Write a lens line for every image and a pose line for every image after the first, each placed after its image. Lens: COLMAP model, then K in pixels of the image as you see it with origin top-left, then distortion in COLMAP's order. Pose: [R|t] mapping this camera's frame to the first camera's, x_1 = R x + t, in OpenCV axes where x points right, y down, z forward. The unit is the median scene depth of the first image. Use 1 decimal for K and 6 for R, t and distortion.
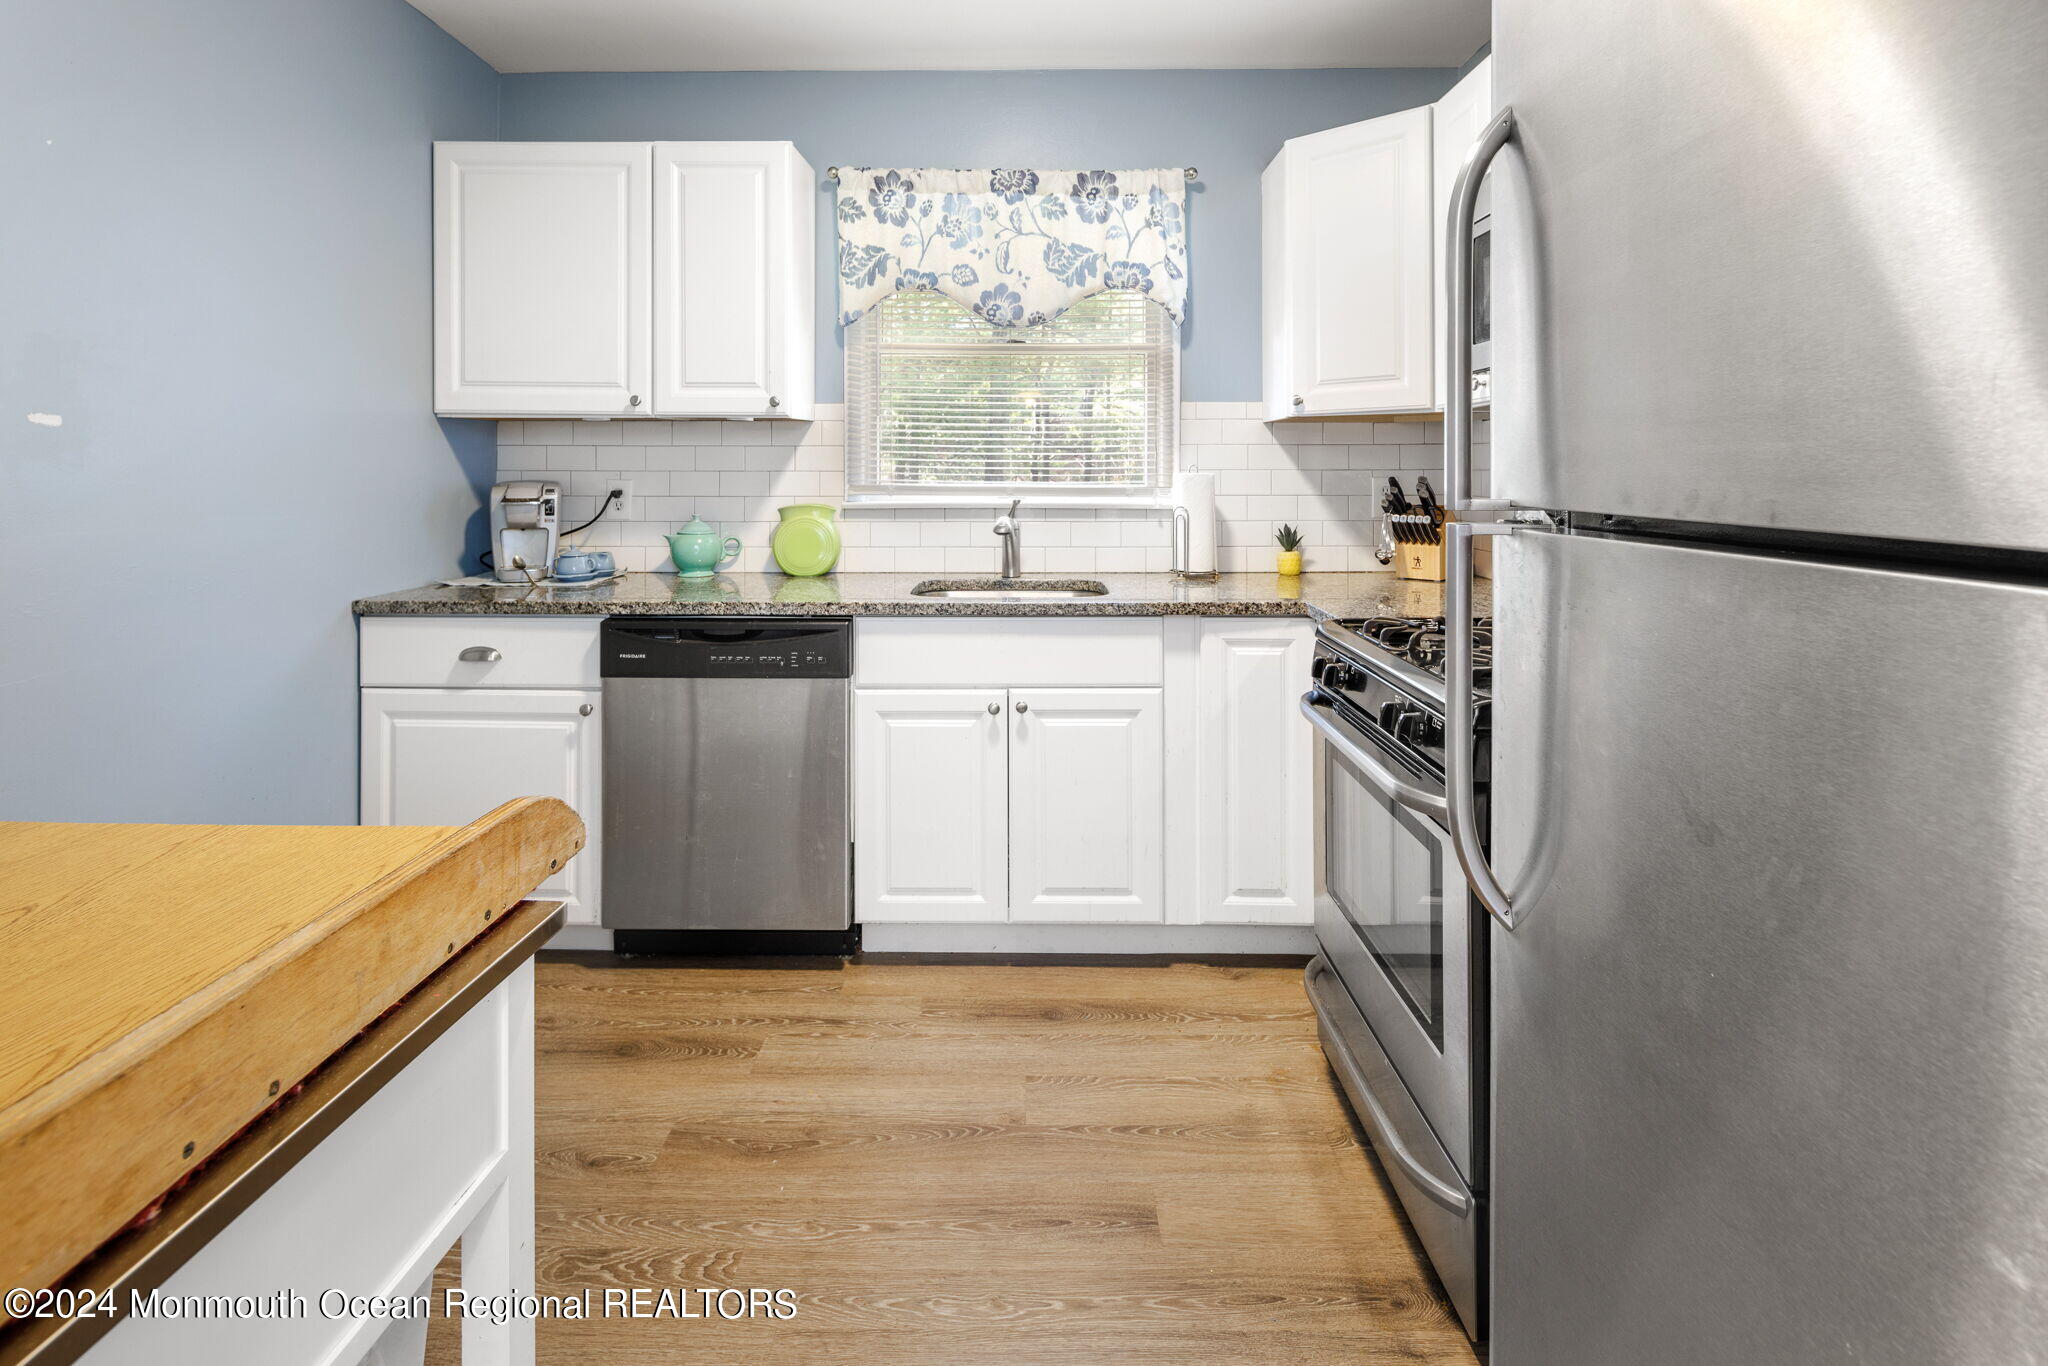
lens RADIAL K [[1006.8, 0, 999.8], [0, 1006.8, 478.7], [0, 0, 1]] dist [0.005323, -0.005077]
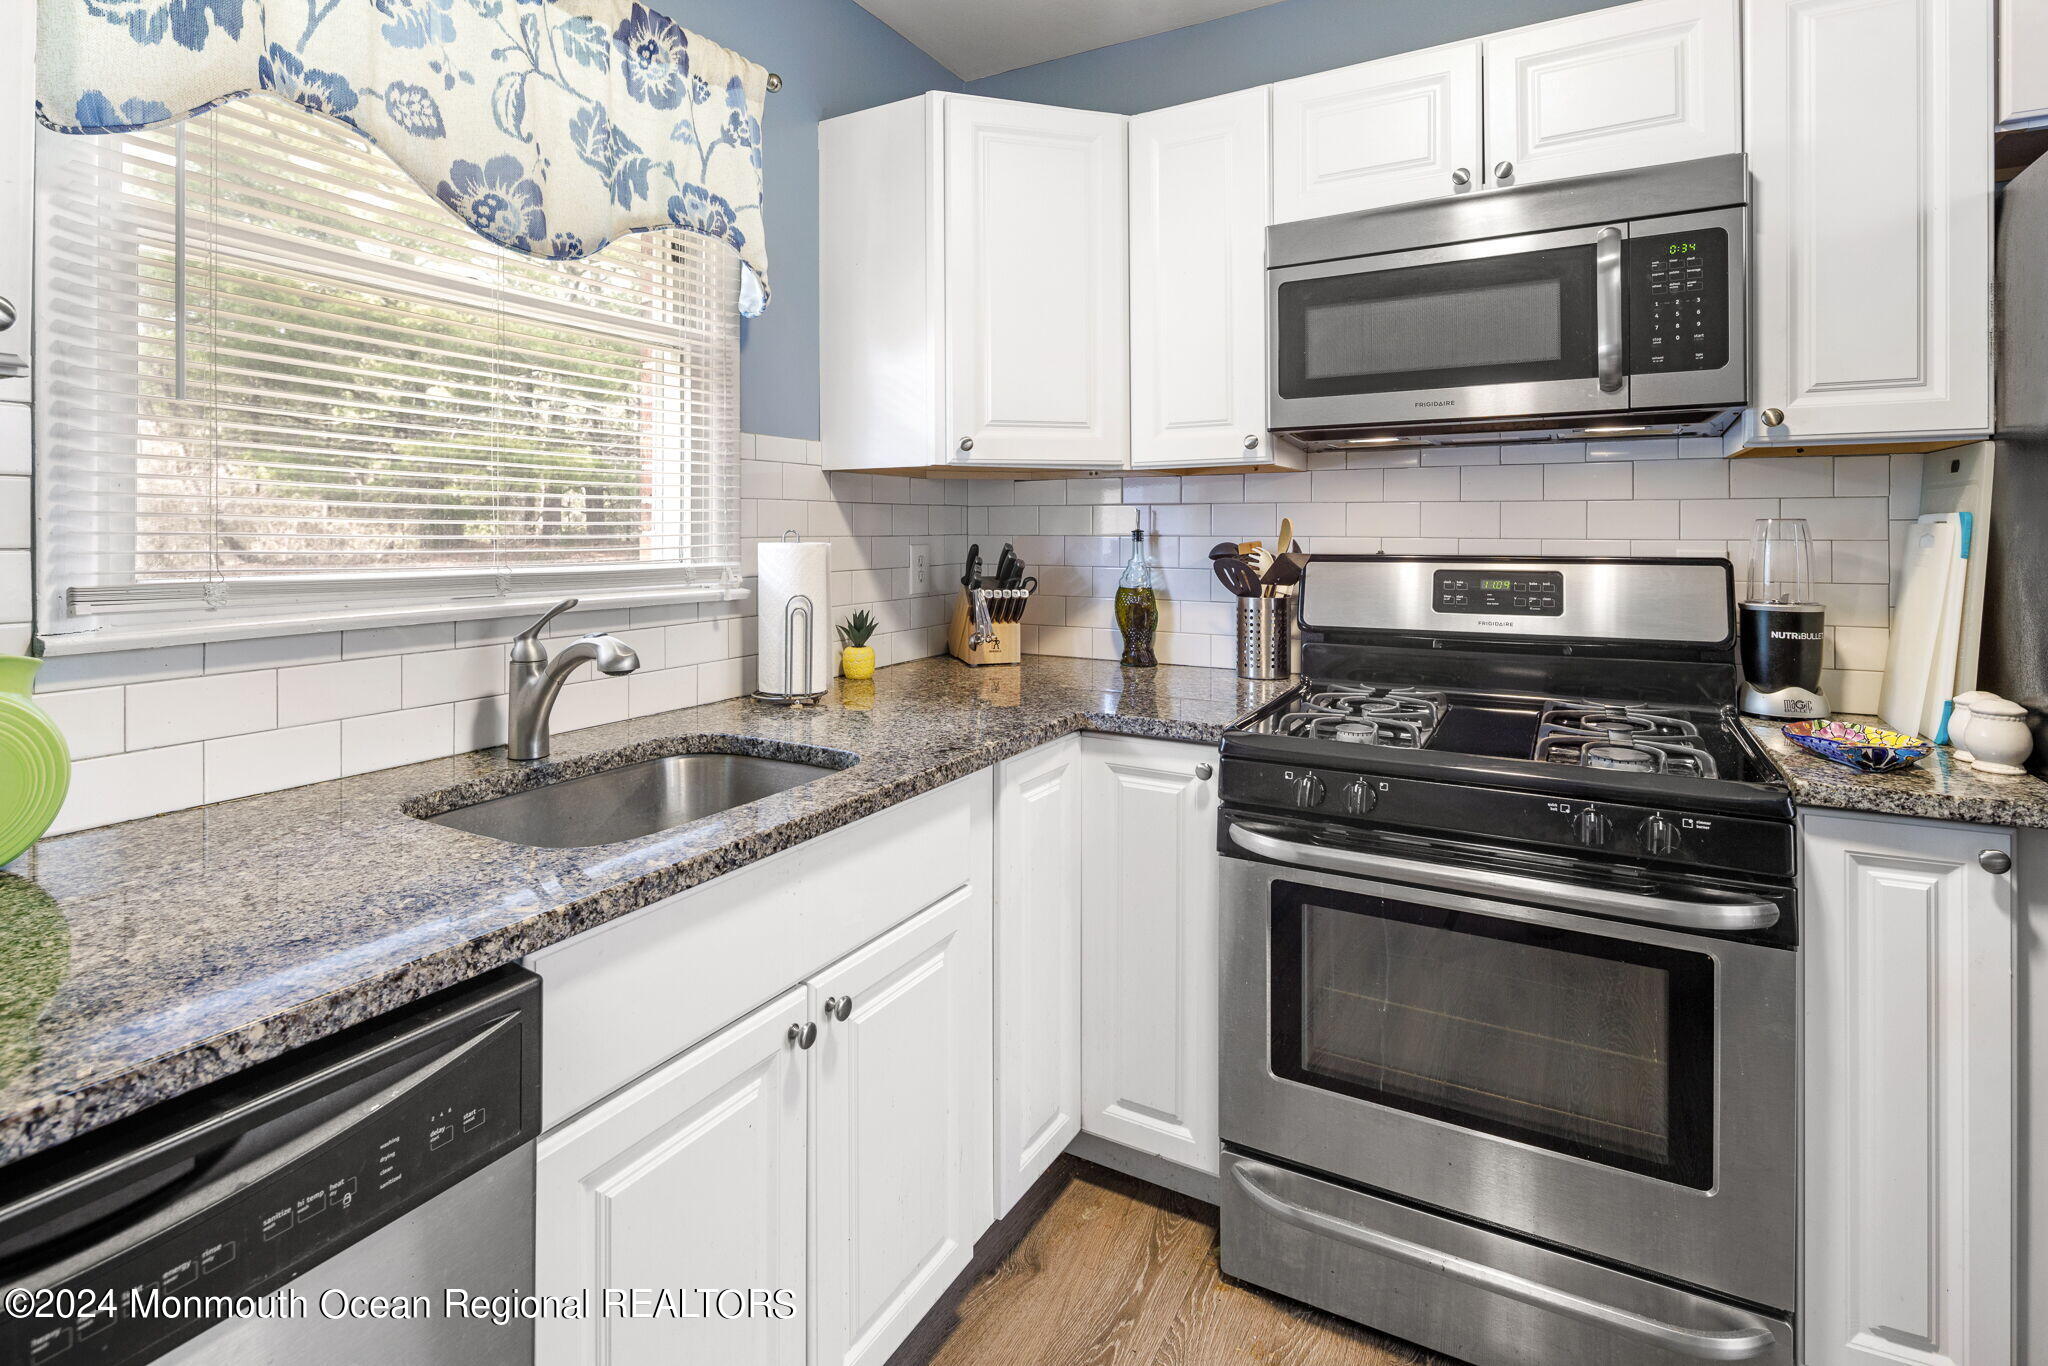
lens RADIAL K [[1006.8, 0, 1002.6], [0, 1006.8, 534.7], [0, 0, 1]] dist [0.005323, -0.005077]
pose [[0.463697, -0.004968, 0.885980, -0.319562], [0.009982, 0.999950, 0.000383, -0.009163], [-0.885938, 0.008666, 0.463723, 0.565376]]
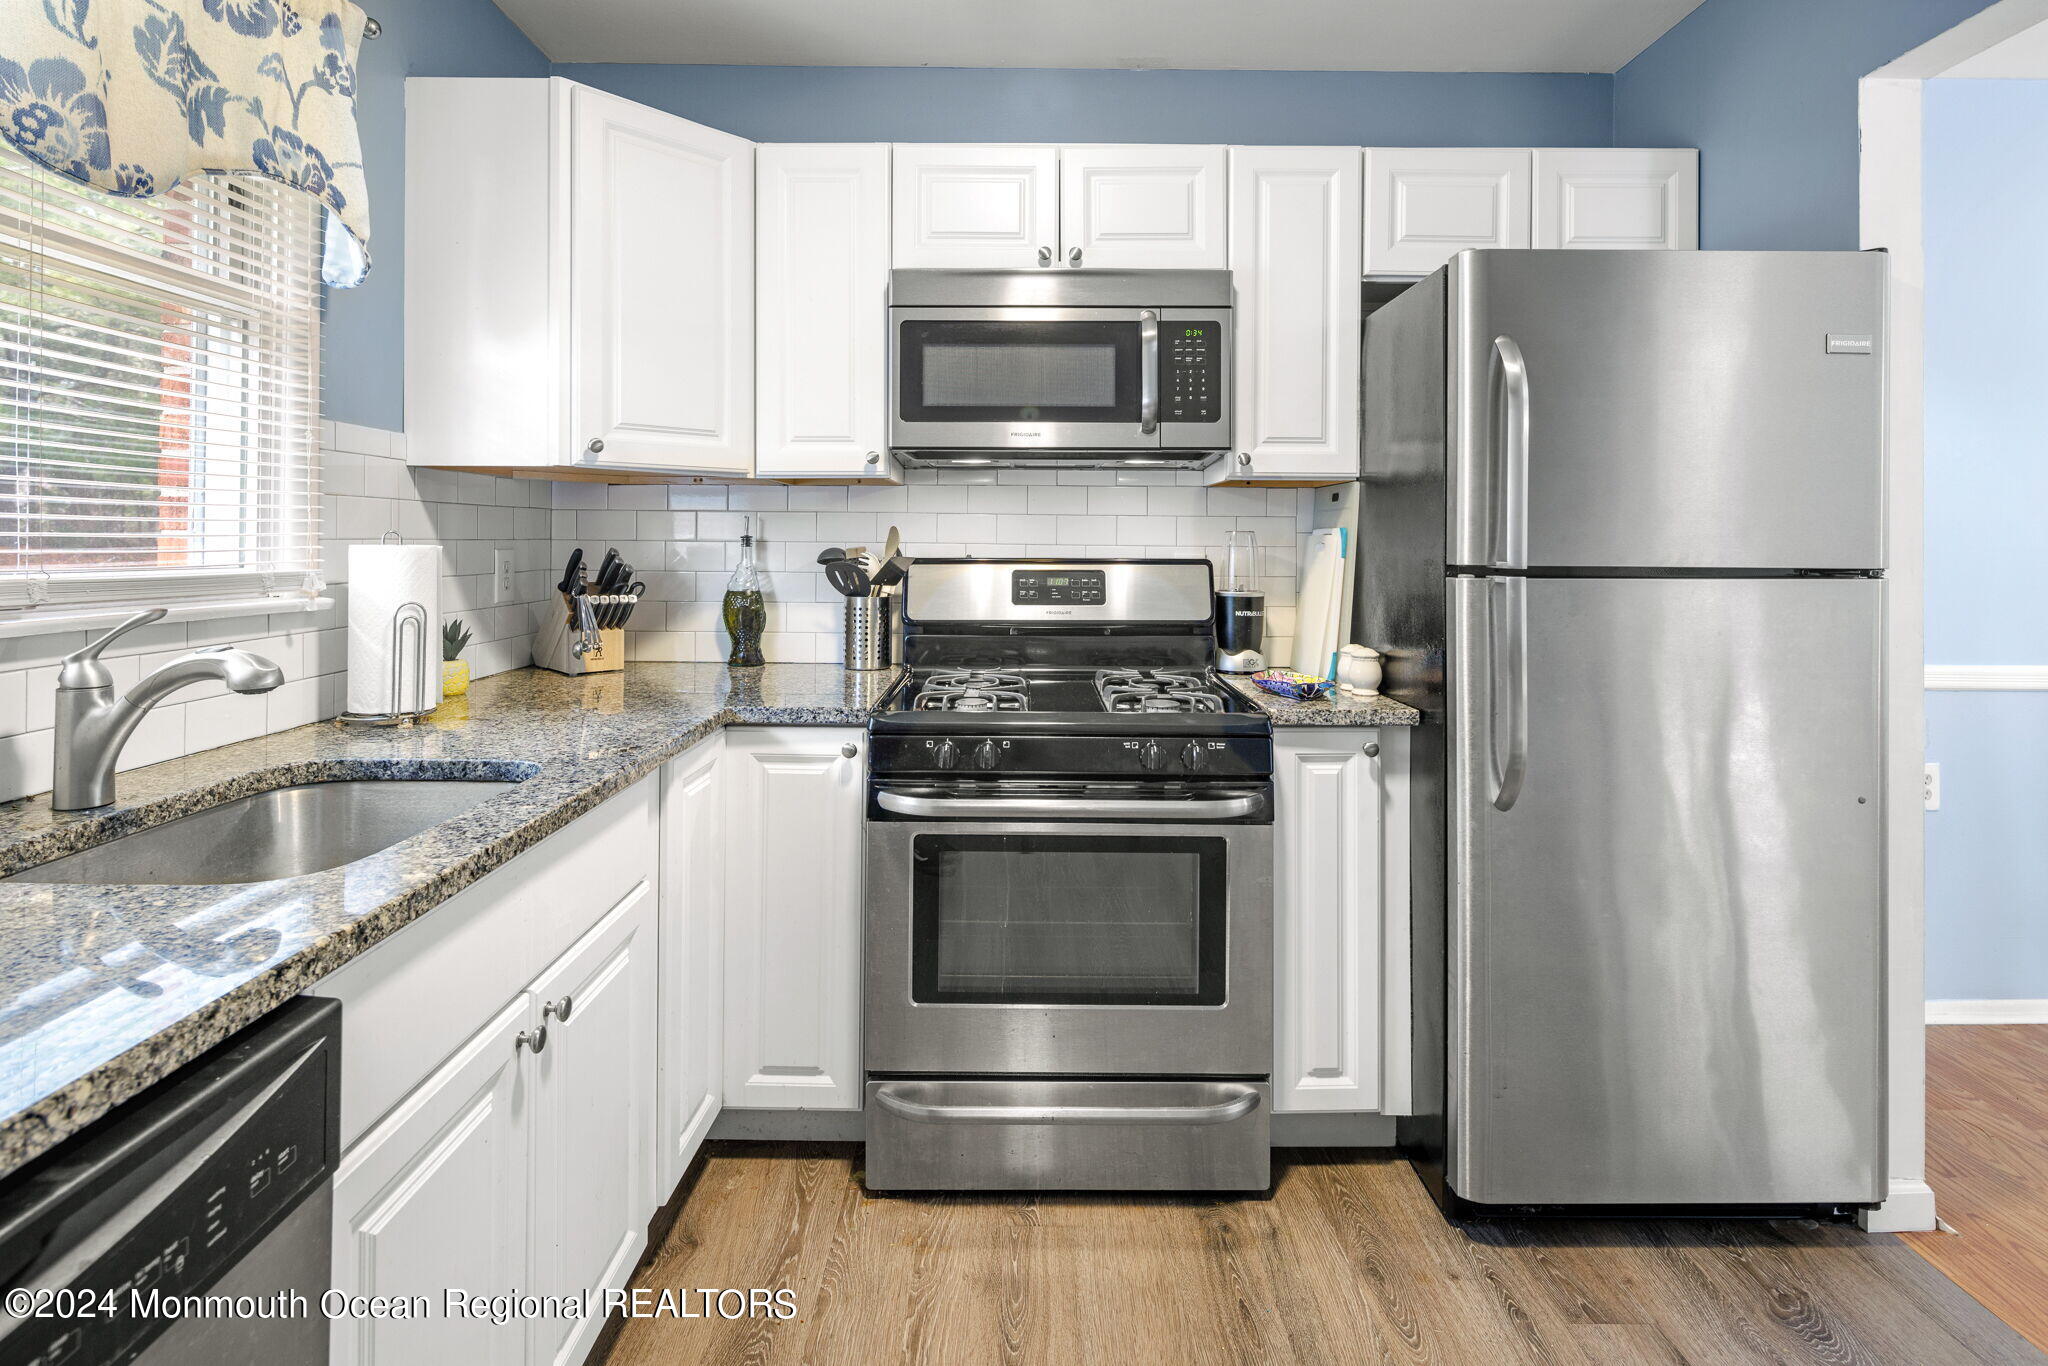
lens RADIAL K [[1006.8, 0, 1023.3], [0, 1006.8, 544.8], [0, 0, 1]] dist [0.005323, -0.005077]
pose [[-0.041106, -0.003610, 0.999148, -0.404588], [0.003474, 0.999987, 0.003756, -0.006283], [-0.999149, 0.003625, -0.041093, 0.645908]]
